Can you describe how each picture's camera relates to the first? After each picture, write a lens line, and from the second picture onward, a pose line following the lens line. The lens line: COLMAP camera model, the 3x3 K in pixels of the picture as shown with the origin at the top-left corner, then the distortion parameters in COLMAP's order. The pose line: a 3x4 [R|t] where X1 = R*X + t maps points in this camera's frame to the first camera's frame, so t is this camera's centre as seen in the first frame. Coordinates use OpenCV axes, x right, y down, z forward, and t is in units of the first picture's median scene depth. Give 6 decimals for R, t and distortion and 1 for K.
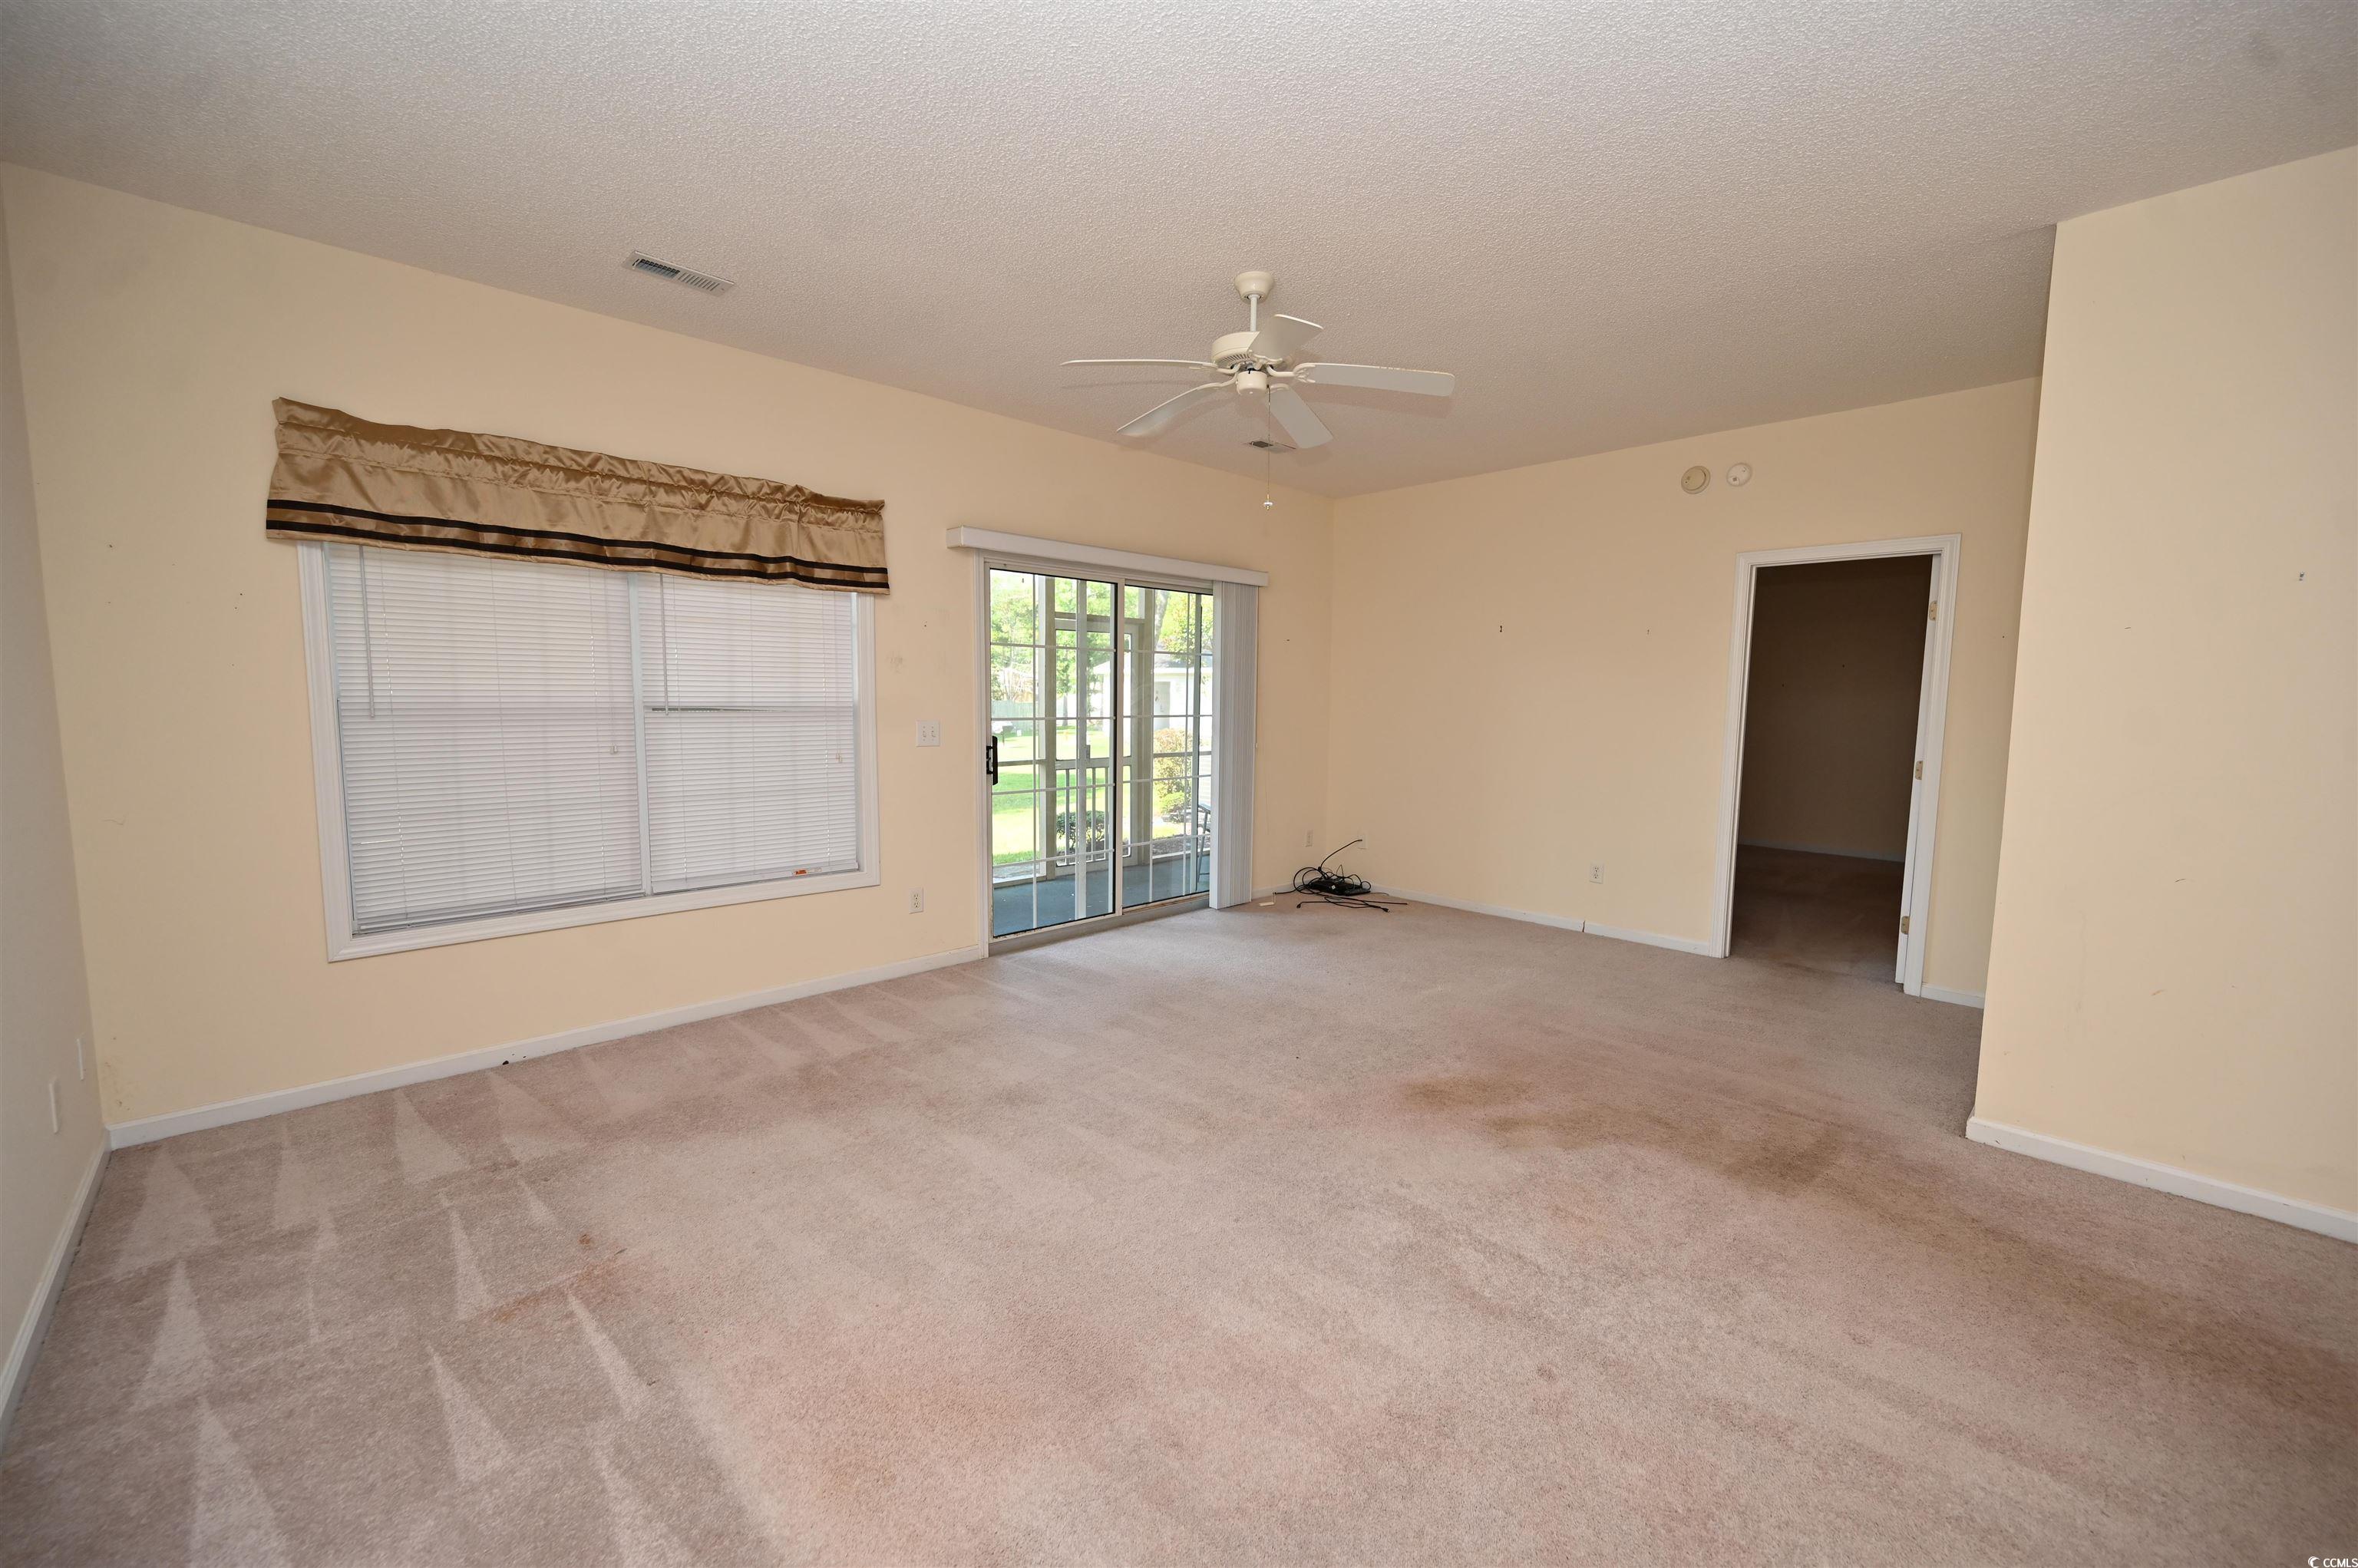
lens RADIAL K [[927.9, 0, 1185.8], [0, 927.9, 782.0], [0, 0, 1]] dist [-0.001588, 0.000058]
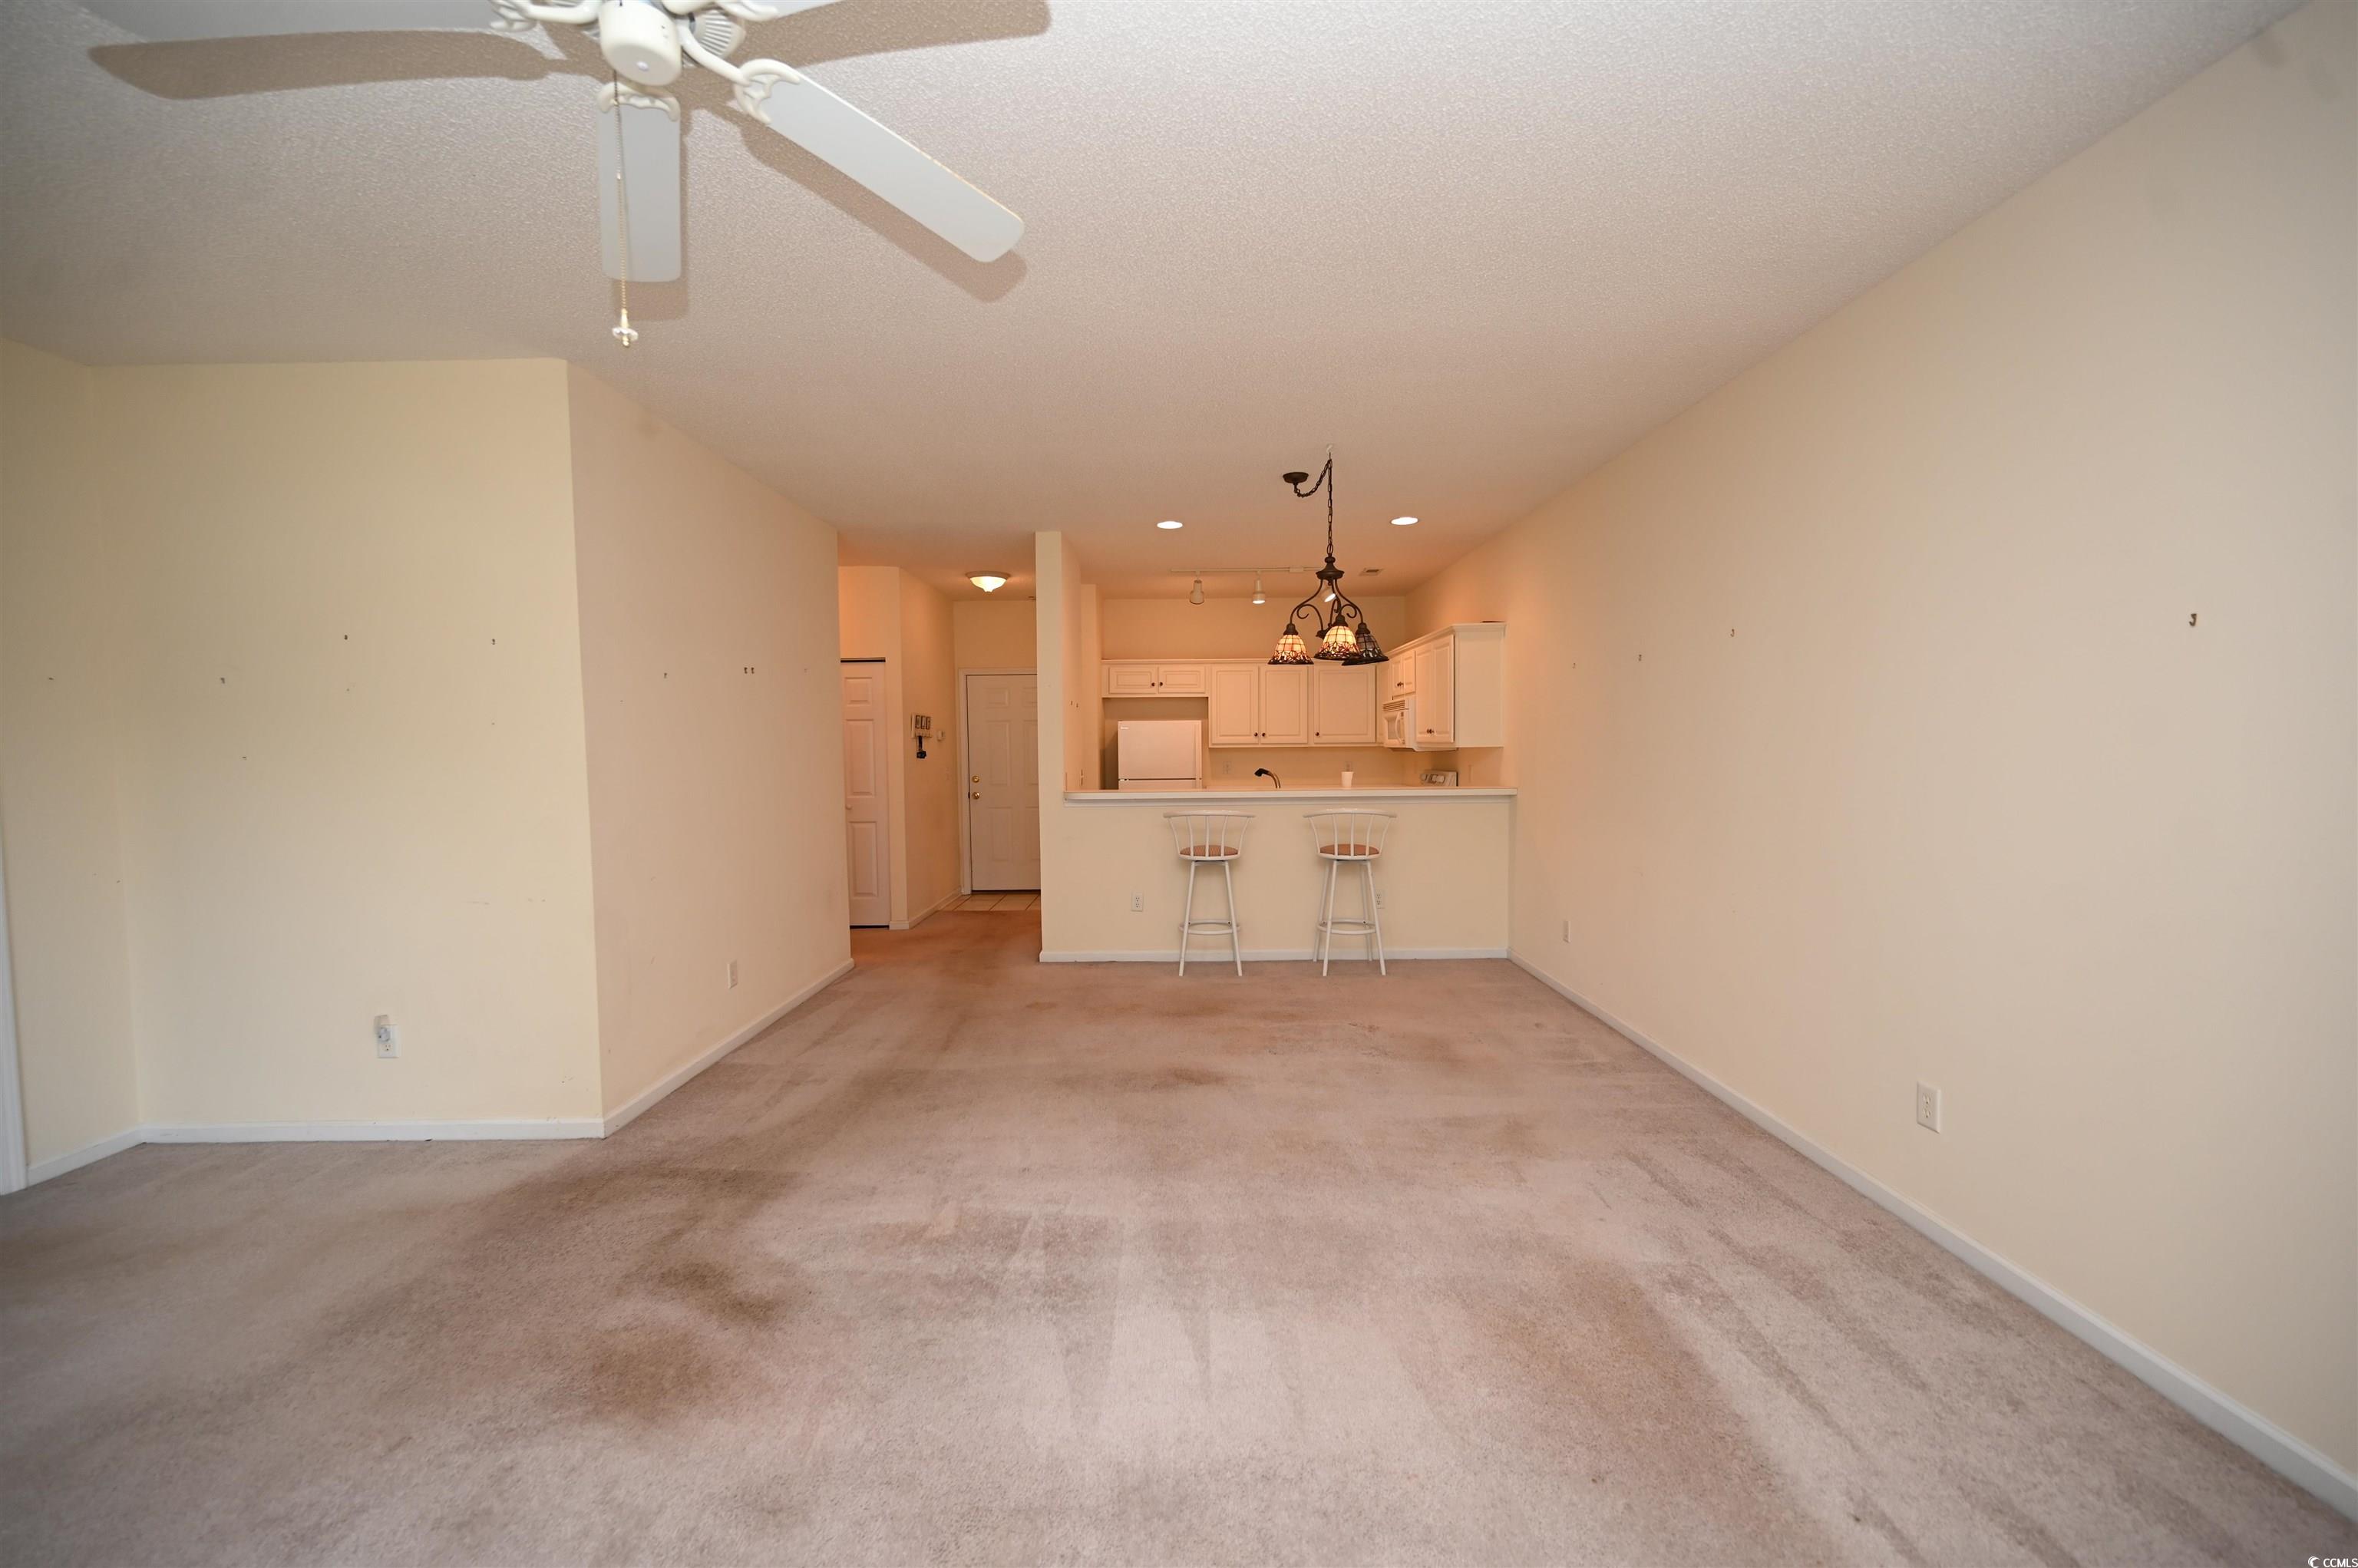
lens RADIAL K [[927.9, 0, 1173.5], [0, 927.9, 789.1], [0, 0, 1]] dist [-0.001588, 0.000058]
pose [[-0.712936, -0.037323, 0.700235, -0.281149], [0.068771, 0.990047, 0.122789, -0.085480], [-0.697848, 0.135697, -0.703274, 0.797556]]
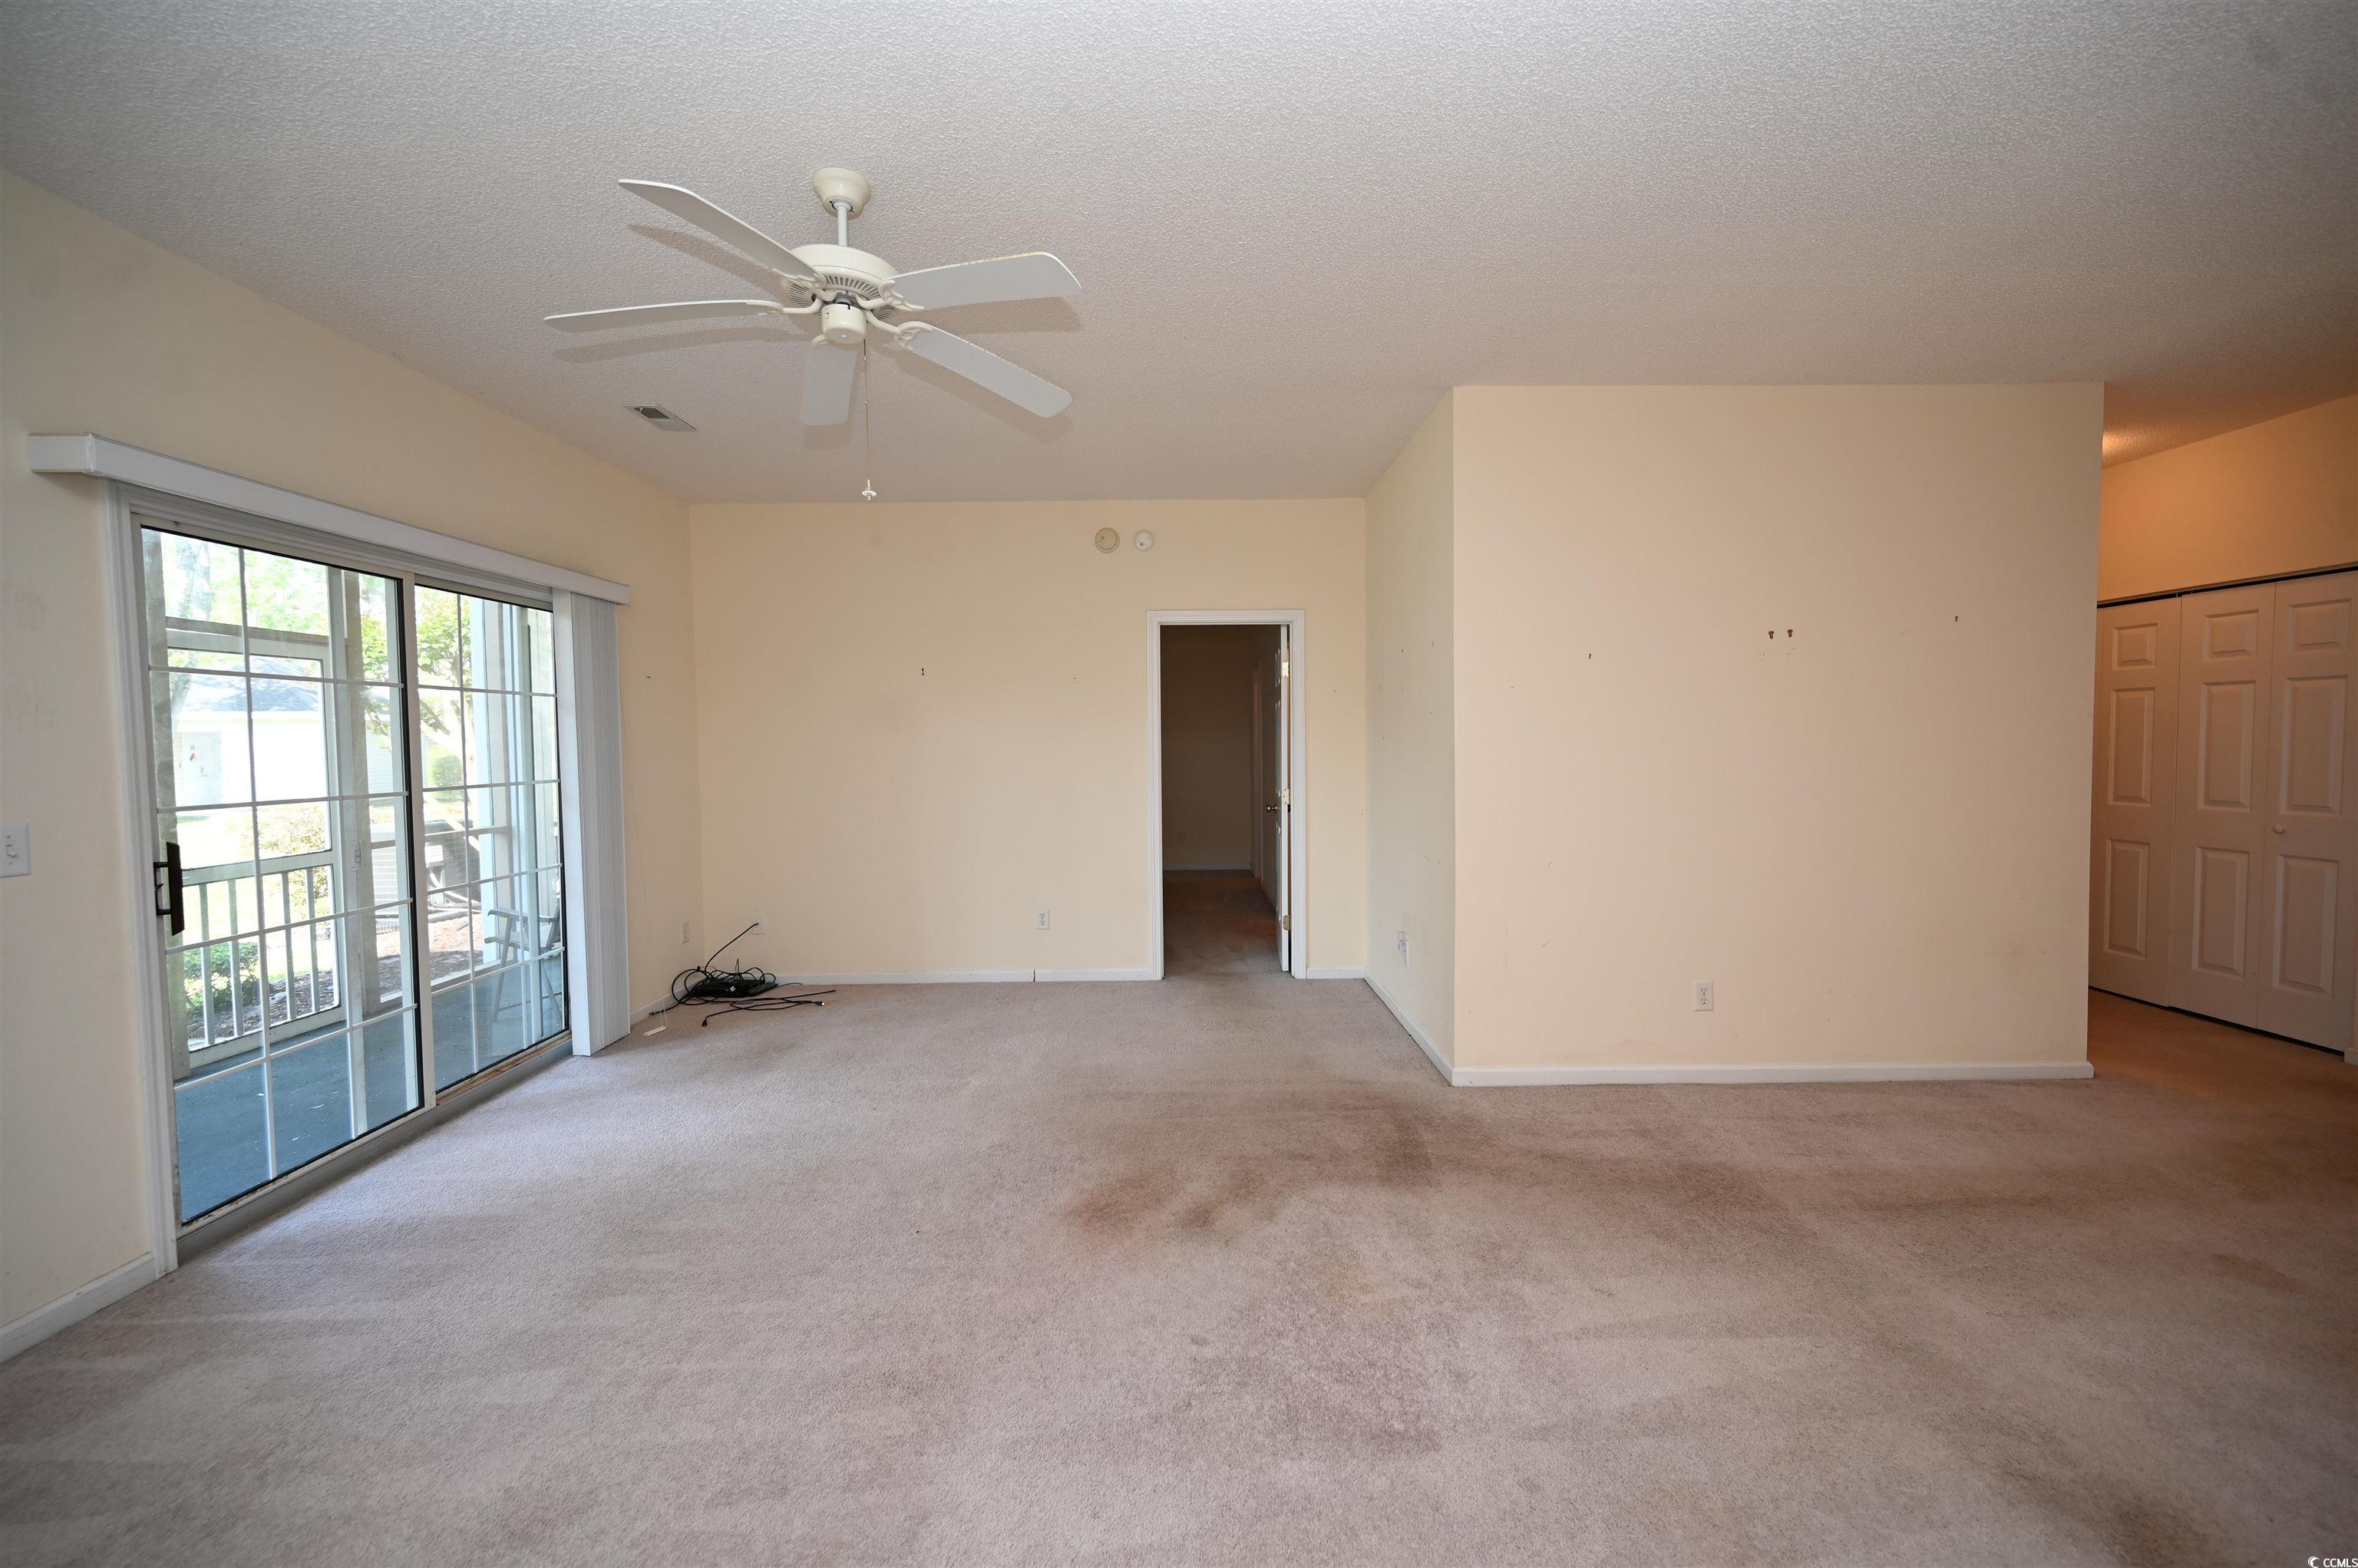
lens RADIAL K [[927.9, 0, 1177.3], [0, 927.9, 779.5], [0, 0, 1]] dist [-0.001588, 0.000058]
pose [[0.691481, -0.049732, 0.720681, -0.194893], [0.085571, 0.996243, -0.013356, -0.029990], [-0.717309, 0.070905, 0.693138, 0.230304]]
